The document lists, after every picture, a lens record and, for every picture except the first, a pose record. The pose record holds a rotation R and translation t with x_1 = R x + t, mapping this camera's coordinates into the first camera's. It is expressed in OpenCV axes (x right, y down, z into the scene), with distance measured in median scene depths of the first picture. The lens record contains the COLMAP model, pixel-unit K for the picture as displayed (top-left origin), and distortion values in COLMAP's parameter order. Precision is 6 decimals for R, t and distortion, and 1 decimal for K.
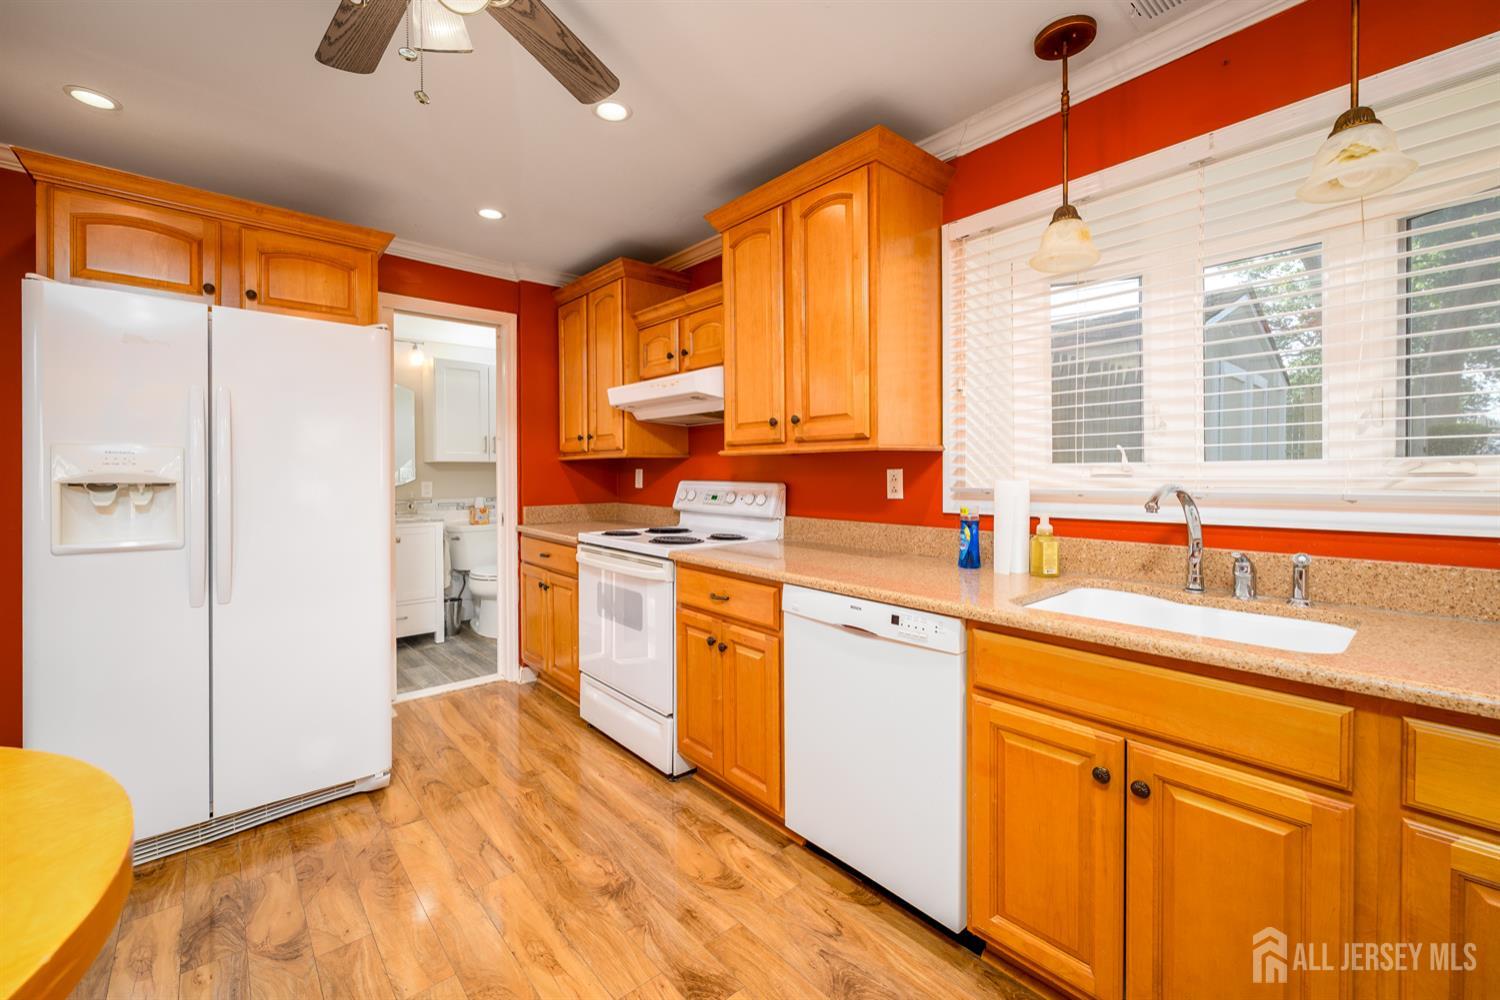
lens RADIAL K [[607.9, 0, 732.8], [0, 607.9, 480.1], [0, 0, 1]] dist [-0.000791, 0.000220]
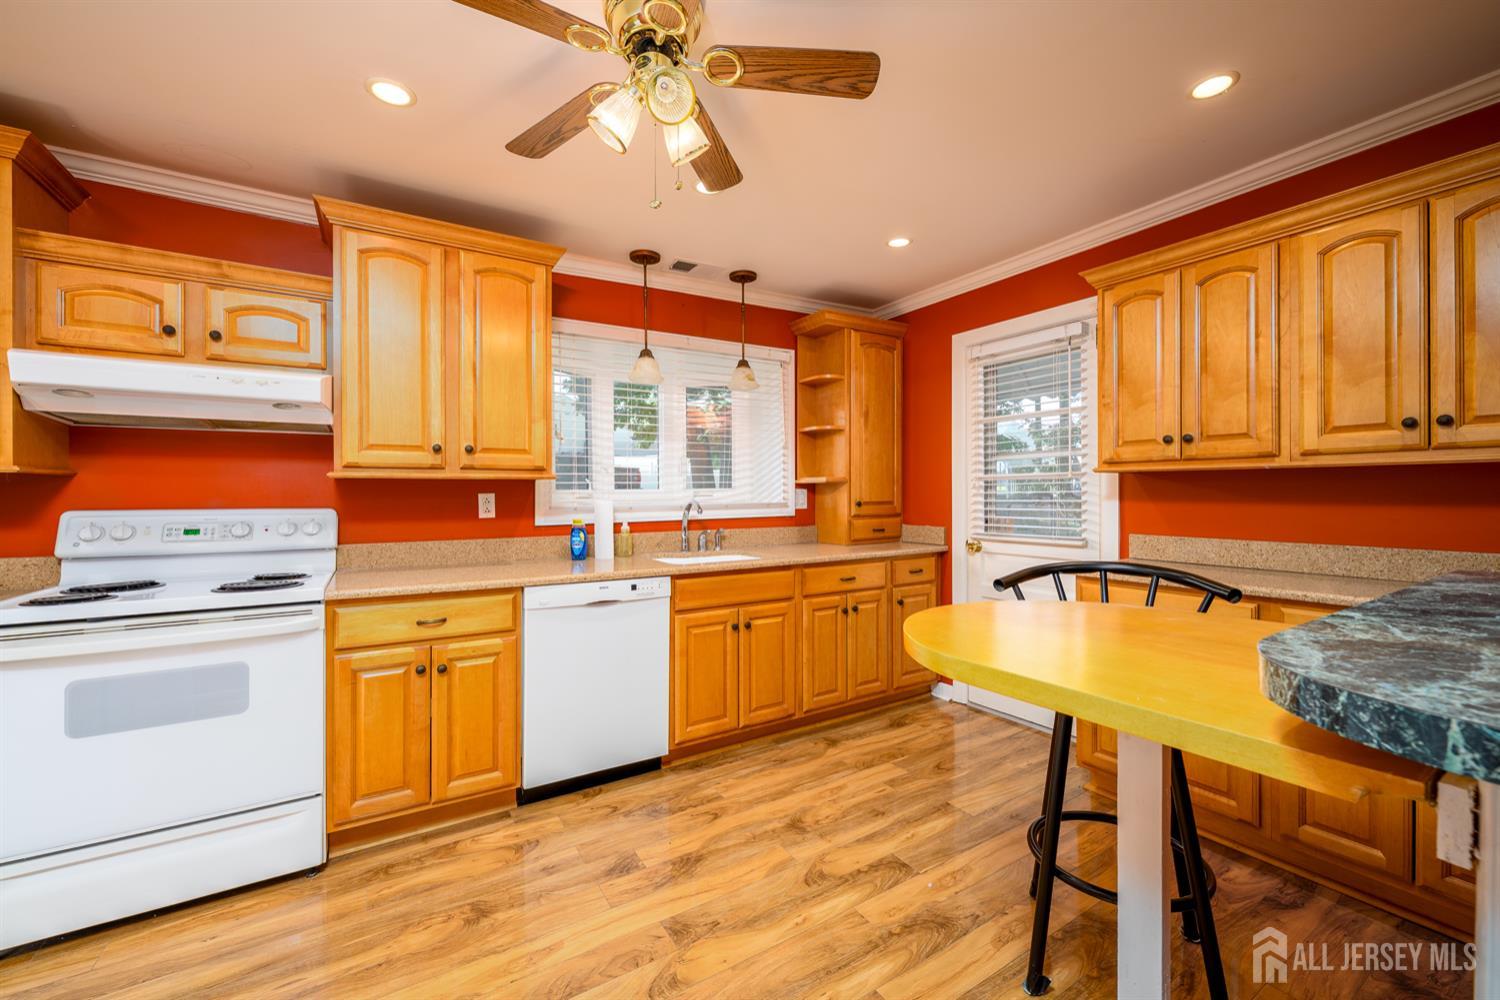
lens RADIAL K [[607.9, 0, 750.7], [0, 607.9, 489.9], [0, 0, 1]] dist [-0.000791, 0.000220]
pose [[0.152720, 0.008140, 0.988236, -1.005653], [0.017986, 0.999778, -0.011014, -0.002995], [-0.988106, 0.019456, 0.152540, 0.351717]]
